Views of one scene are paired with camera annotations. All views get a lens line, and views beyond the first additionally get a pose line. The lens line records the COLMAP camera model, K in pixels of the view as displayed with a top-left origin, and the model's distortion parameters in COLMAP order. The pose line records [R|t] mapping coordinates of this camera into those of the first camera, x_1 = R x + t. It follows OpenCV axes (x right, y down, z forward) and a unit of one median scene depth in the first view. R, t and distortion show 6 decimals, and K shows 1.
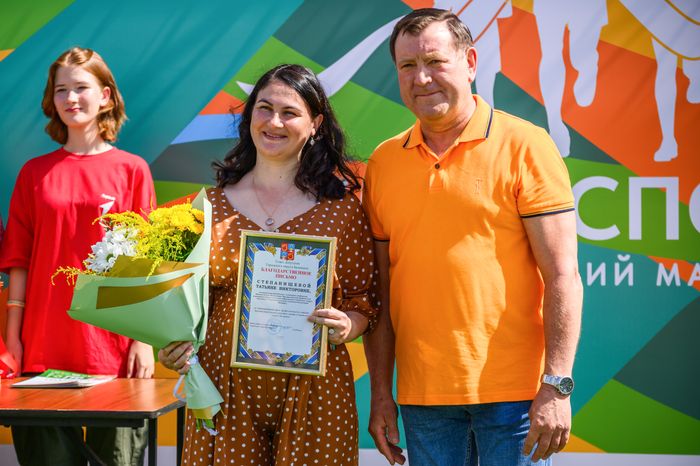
lens RADIAL K [[2577.8, 0, 352.6], [0, 2577.8, 232.1], [0, 0, 1]] dist [0.030471, 0.000000]
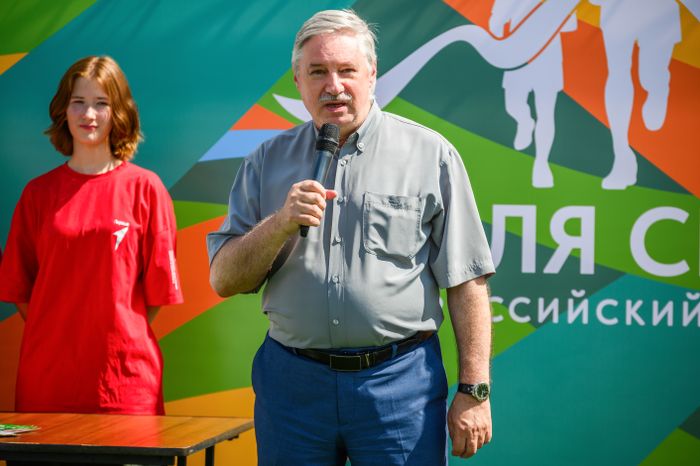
lens RADIAL K [[3711.5, 0, 348.9], [0, 3711.5, 232.8], [0, 0, 1]] dist [0.220016, 0.000000]
pose [[0.999758, 0.021600, 0.004120, -0.023290], [-0.021559, 0.999718, -0.009960, 0.003303], [-0.004333, 0.009868, 0.999942, -0.323217]]
